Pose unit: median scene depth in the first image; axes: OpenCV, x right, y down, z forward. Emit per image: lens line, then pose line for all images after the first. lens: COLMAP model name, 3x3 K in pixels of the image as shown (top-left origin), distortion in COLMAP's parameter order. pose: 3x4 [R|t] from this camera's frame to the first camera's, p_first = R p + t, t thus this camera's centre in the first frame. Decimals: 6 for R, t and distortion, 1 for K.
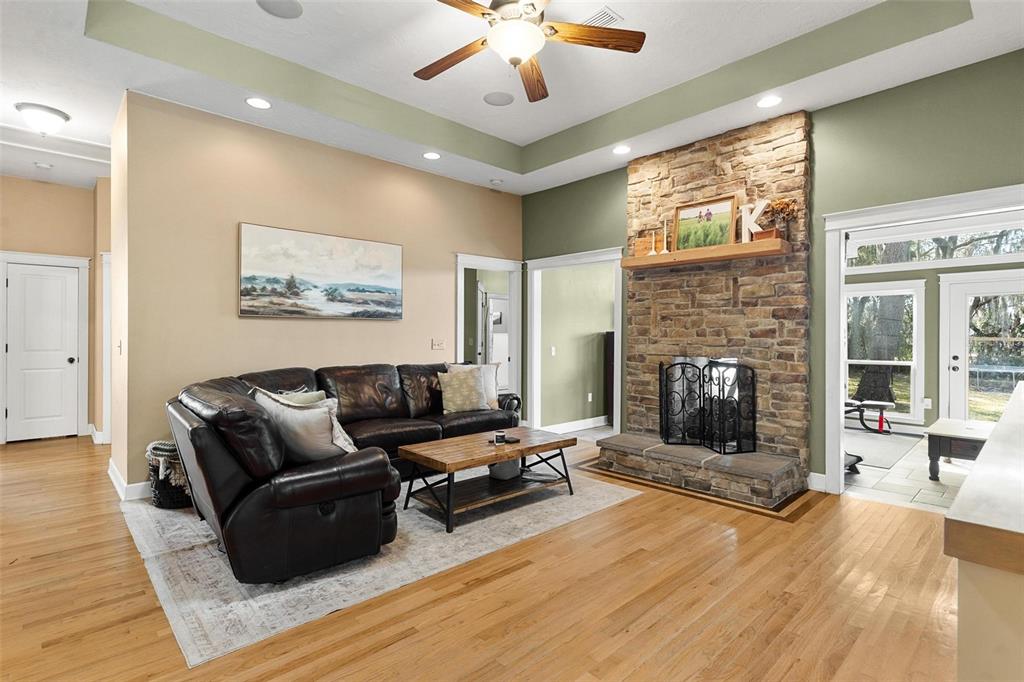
lens RADIAL K [[498.4, 0, 509.2], [0, 498.4, 339.8], [0, 0, 1]] dist [-0.010391, 0.004634]
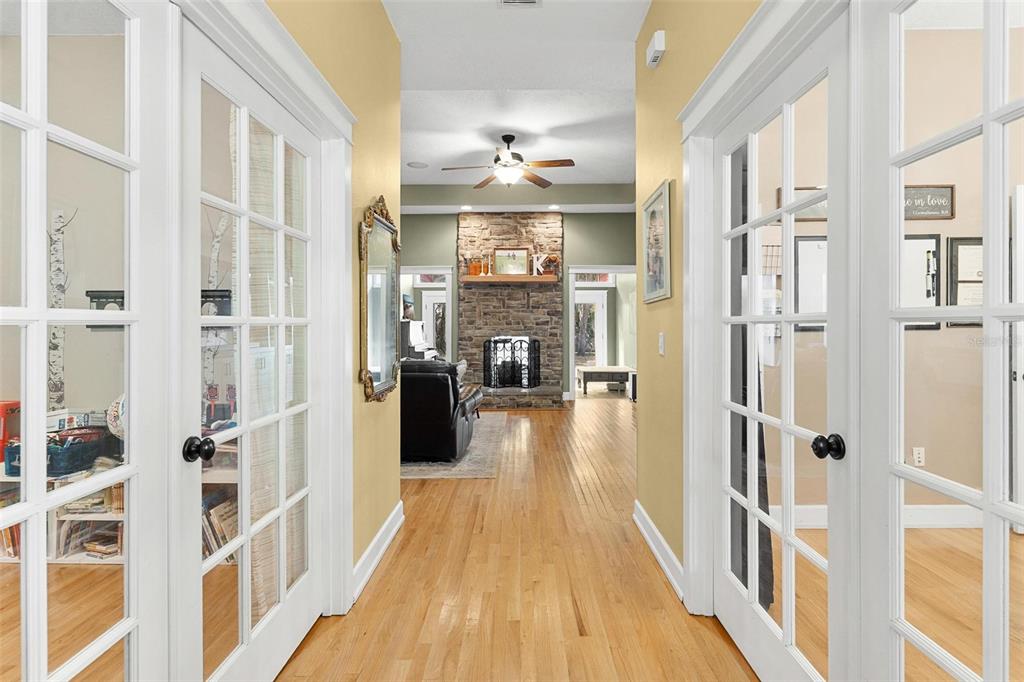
lens RADIAL K [[498.4, 0, 517.0], [0, 498.4, 334.3], [0, 0, 1]] dist [-0.010391, 0.004634]
pose [[0.688502, -0.011411, 0.725145, -0.909190], [0.007058, 0.999934, 0.009033, 0.011295], [-0.725200, -0.001101, 0.688537, -0.236357]]
